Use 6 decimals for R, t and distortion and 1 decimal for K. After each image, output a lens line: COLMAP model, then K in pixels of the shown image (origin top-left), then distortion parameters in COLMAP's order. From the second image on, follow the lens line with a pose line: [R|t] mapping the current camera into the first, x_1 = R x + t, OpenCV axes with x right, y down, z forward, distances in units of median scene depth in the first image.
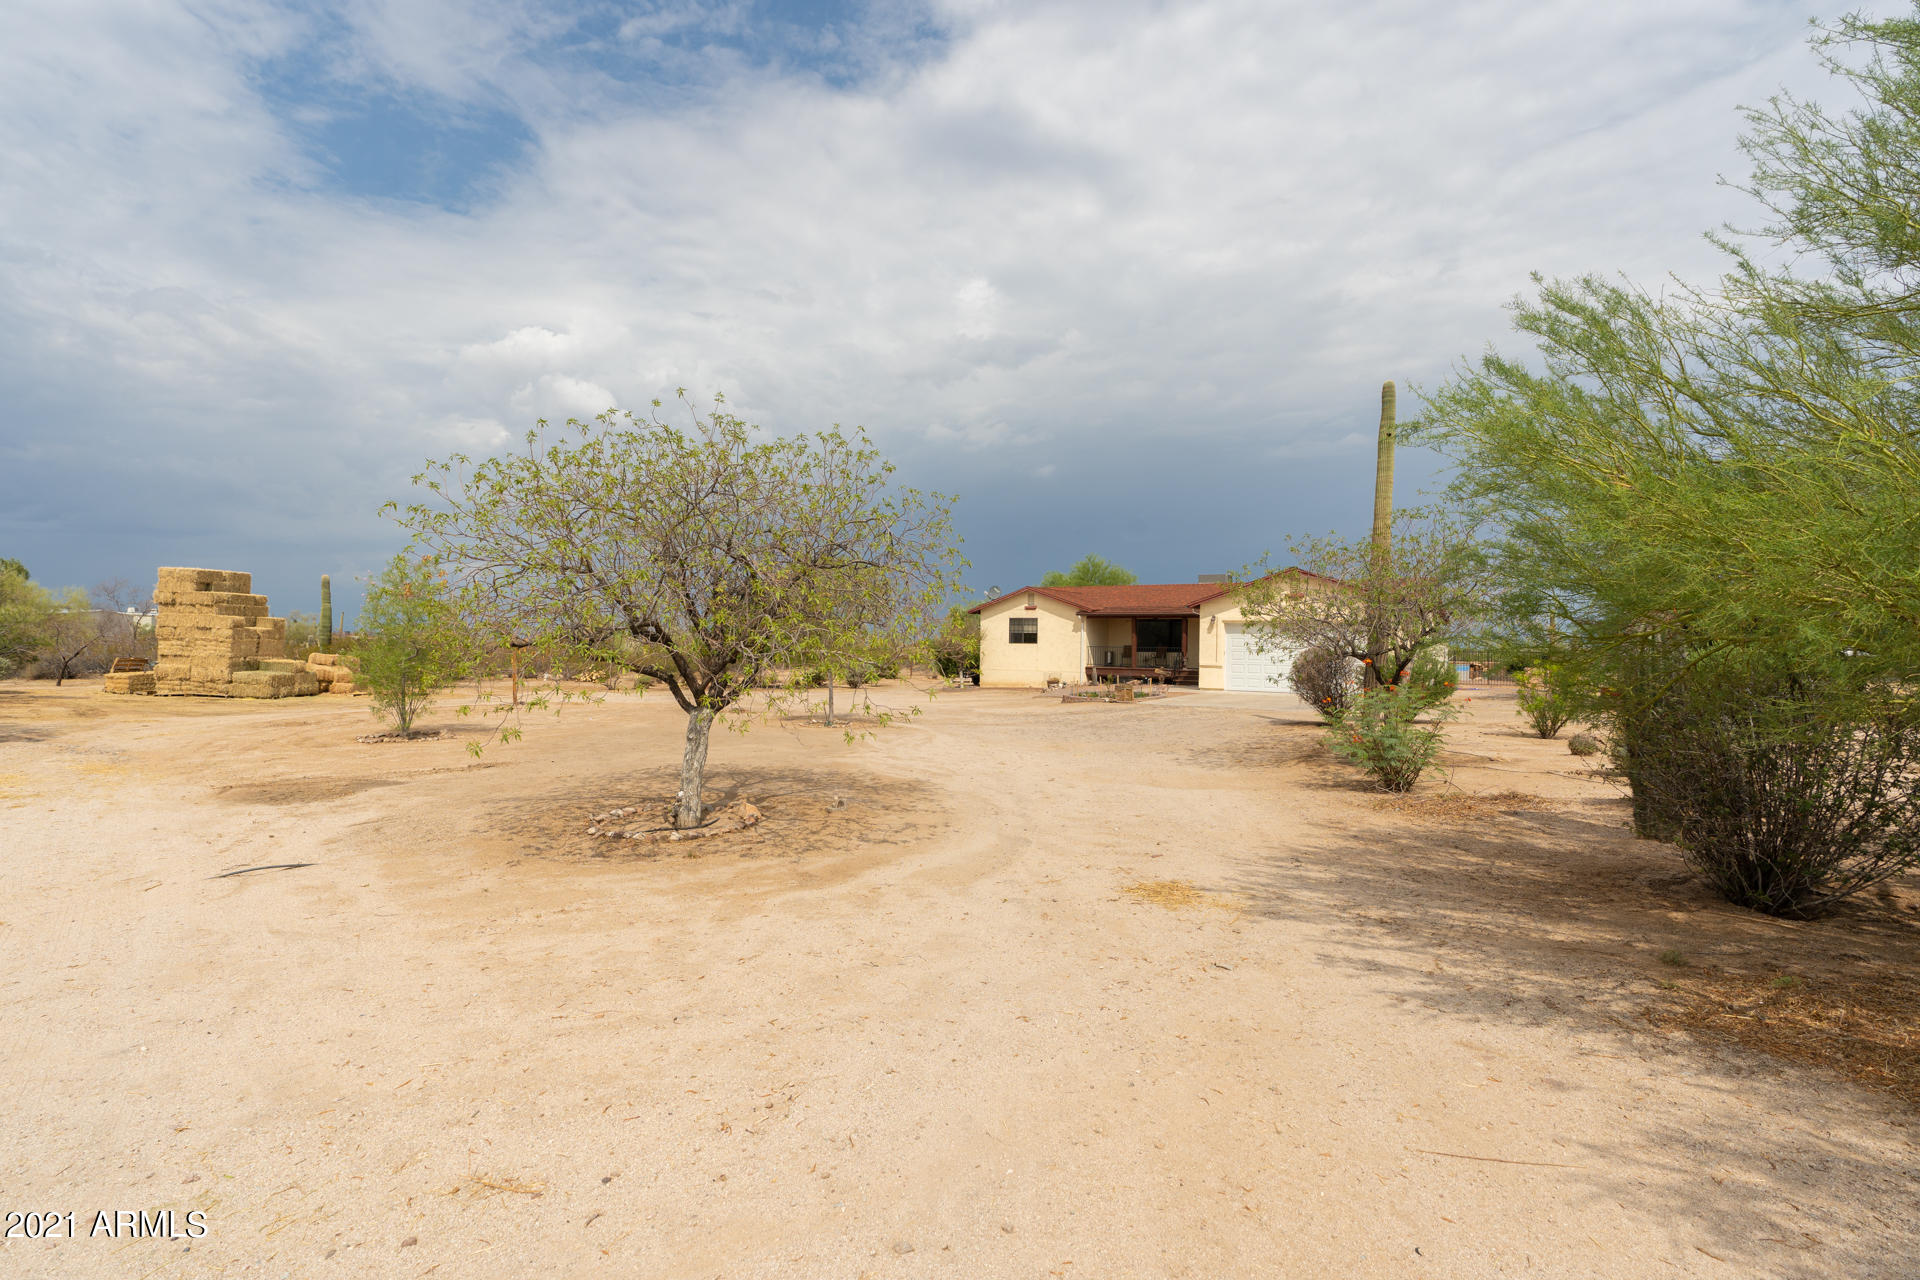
lens RADIAL K [[866.8, 0, 950.5], [0, 866.8, 653.2], [0, 0, 1]] dist [-0.010680, 0.004299]
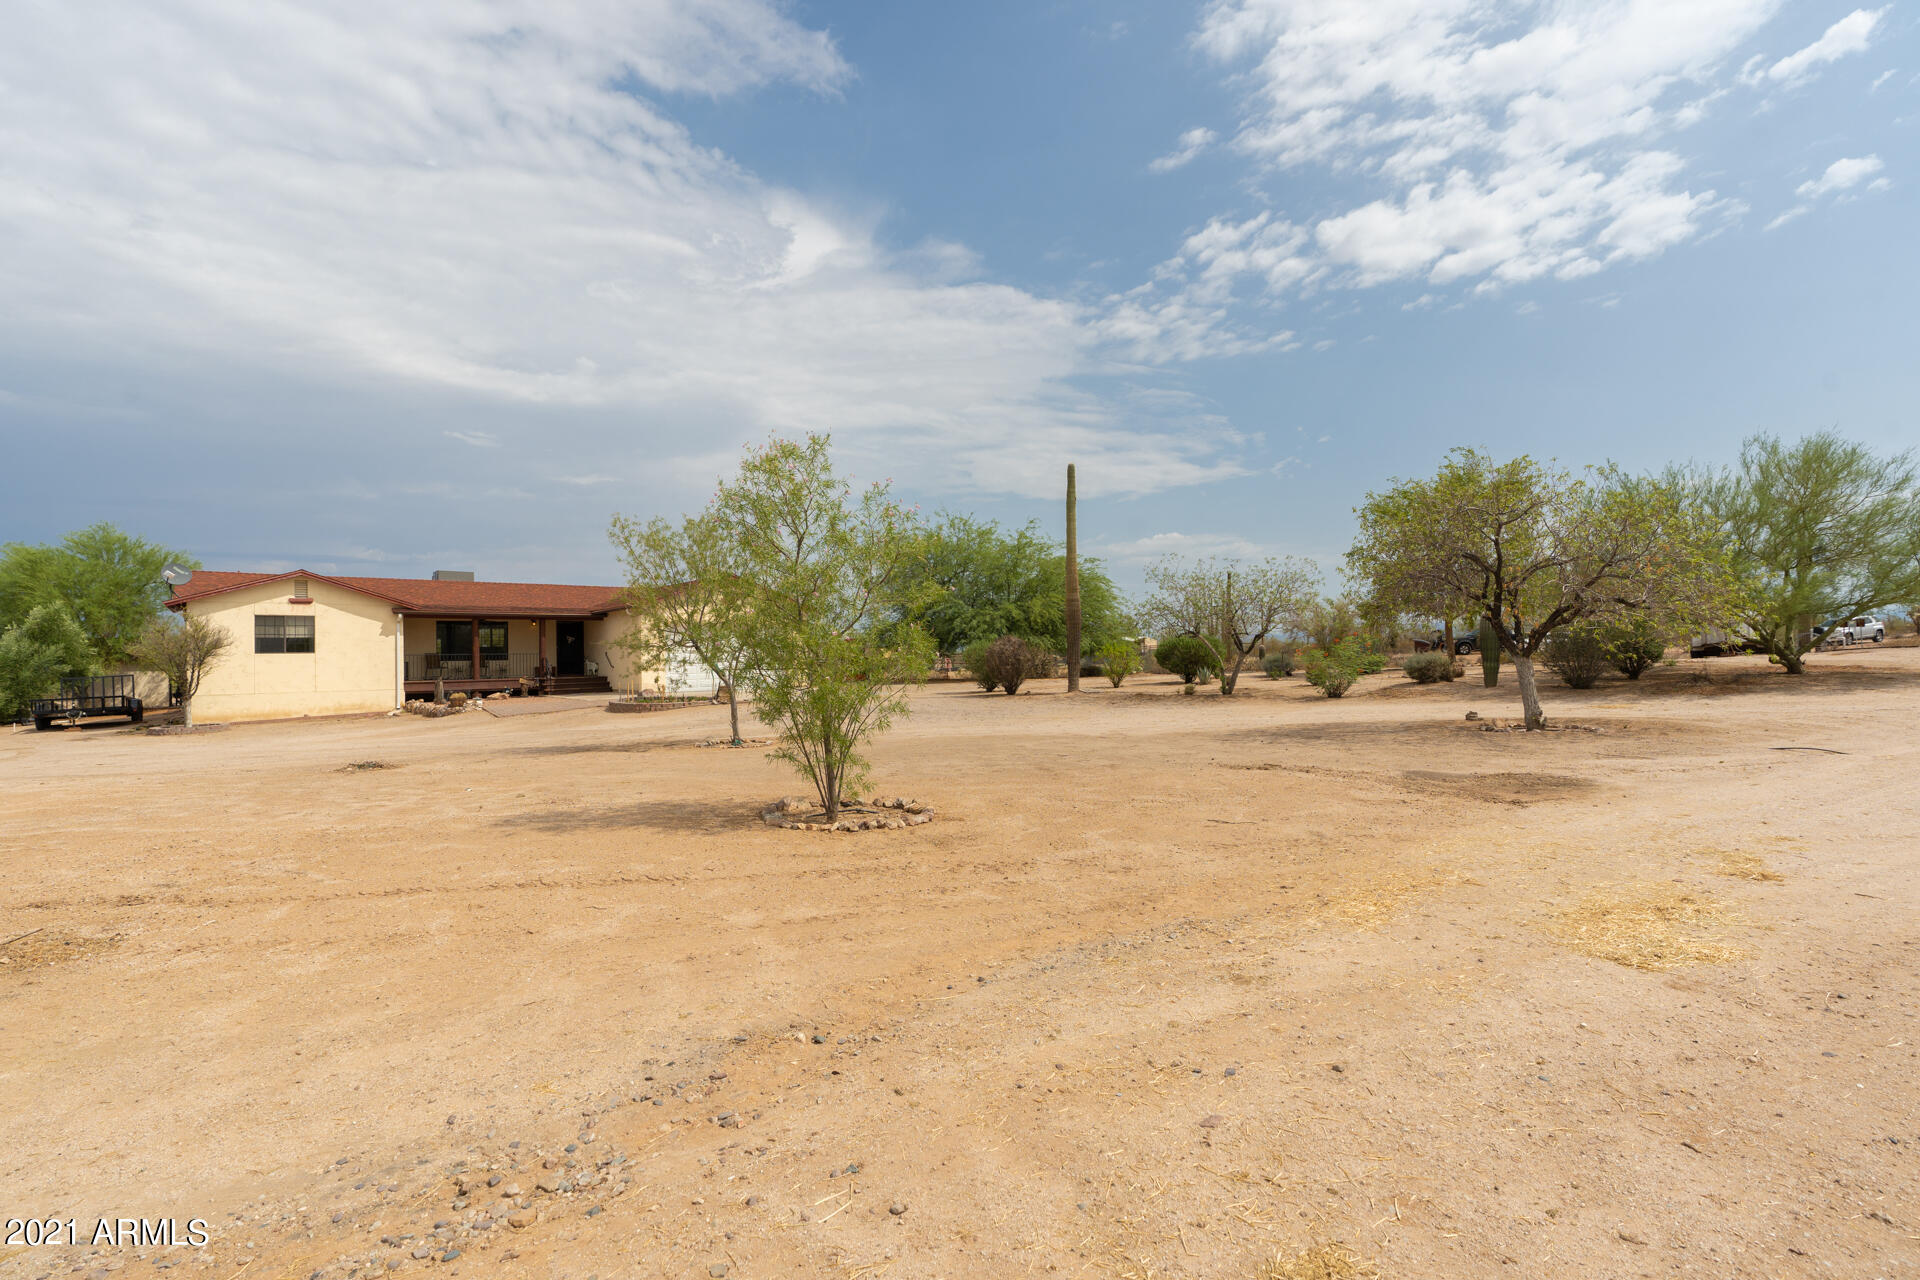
lens RADIAL K [[866.8, 0, 951.1], [0, 866.8, 642.2], [0, 0, 1]] dist [-0.010680, 0.004299]
pose [[0.285769, -0.001359, 0.958298, -0.387409], [0.033218, 0.999412, -0.008488, 0.002995], [-0.957723, 0.034259, 0.285646, 0.289996]]
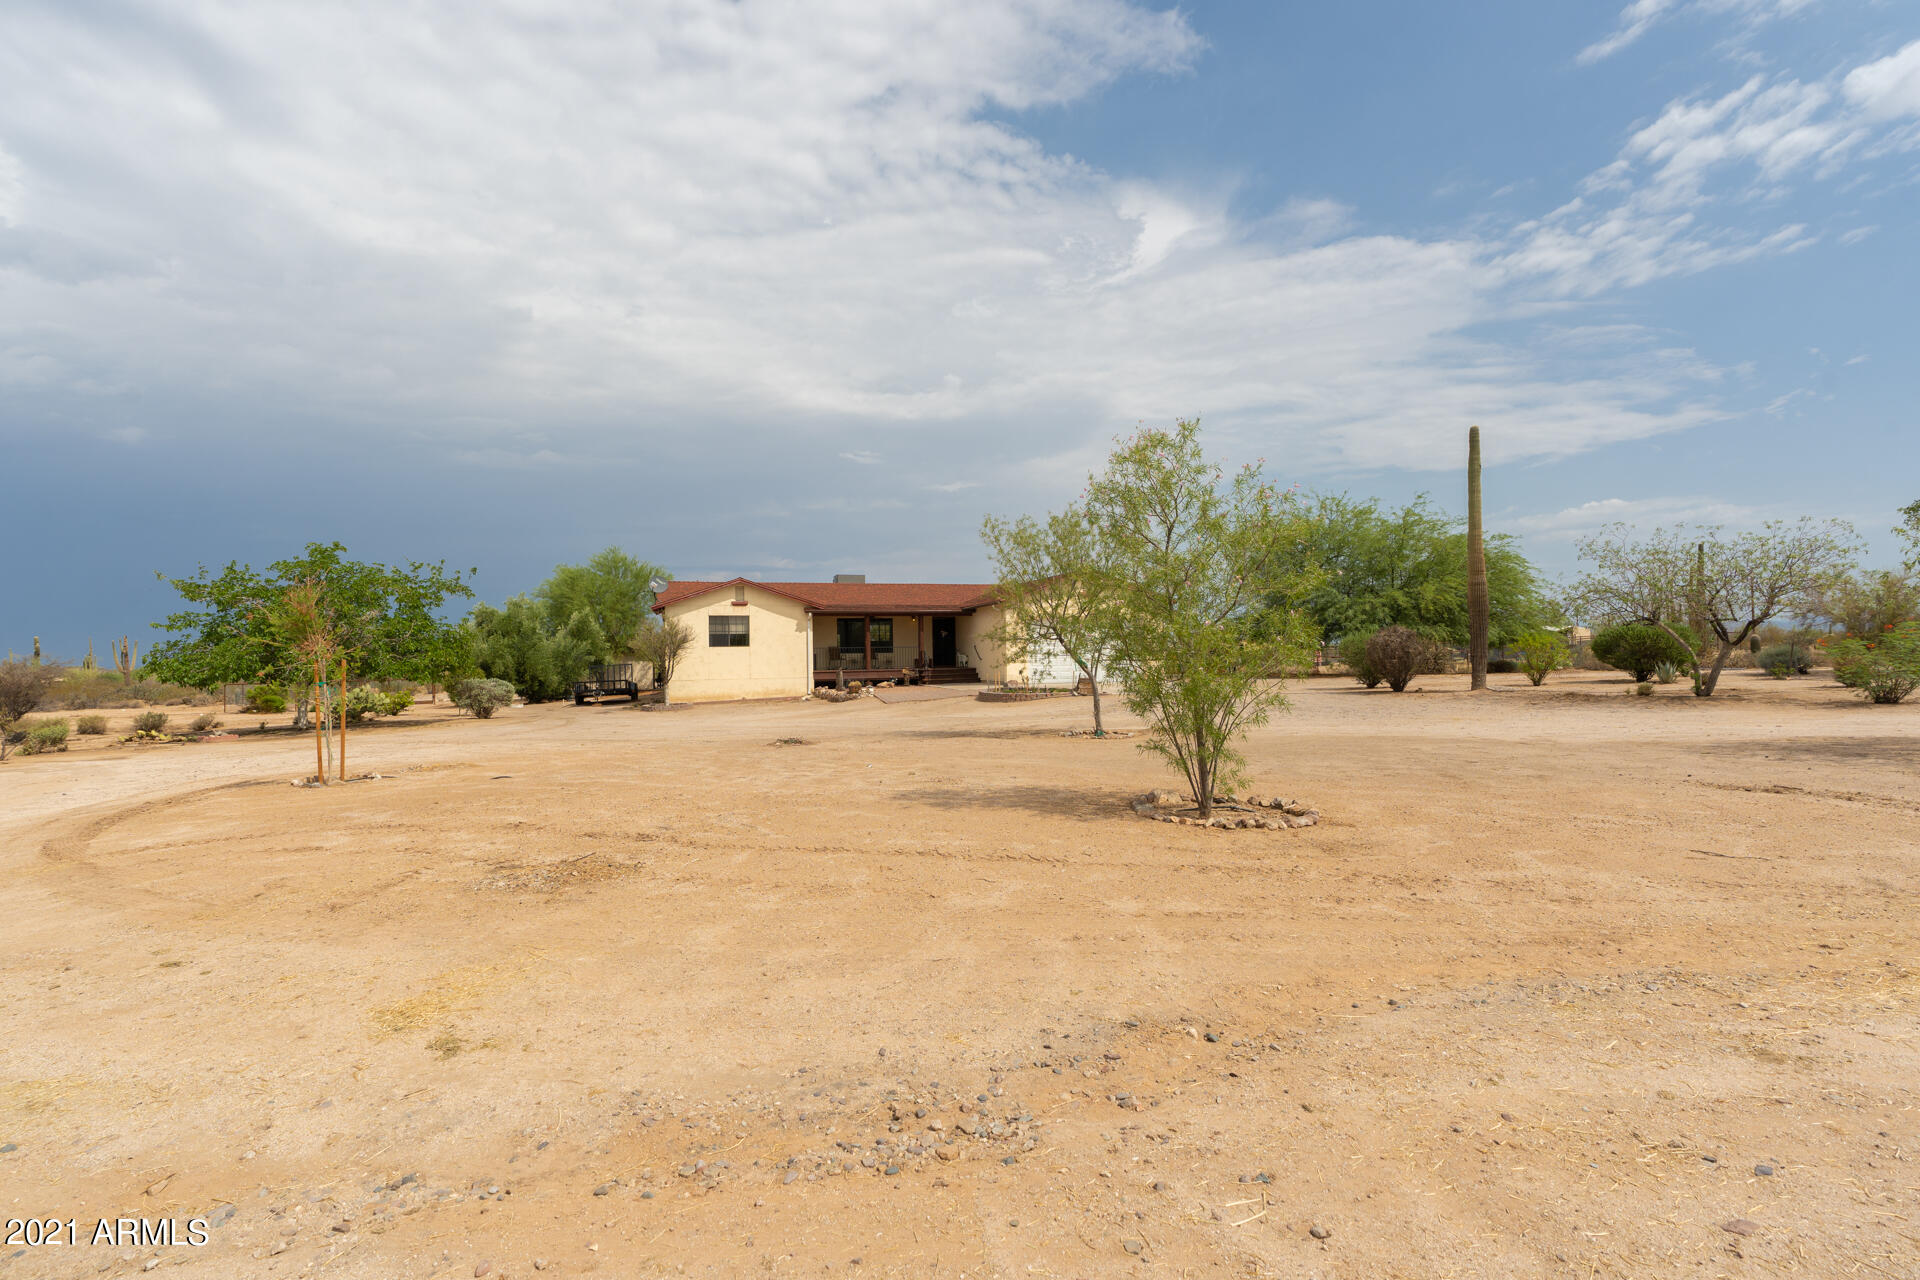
lens RADIAL K [[866.8, 0, 948.6], [0, 866.8, 638.1], [0, 0, 1]] dist [-0.010680, 0.004299]
pose [[0.640559, -0.006870, 0.767879, -0.389056], [0.033957, 0.999235, -0.019386, 0.003424], [-0.767158, 0.038492, 0.640302, 0.293036]]
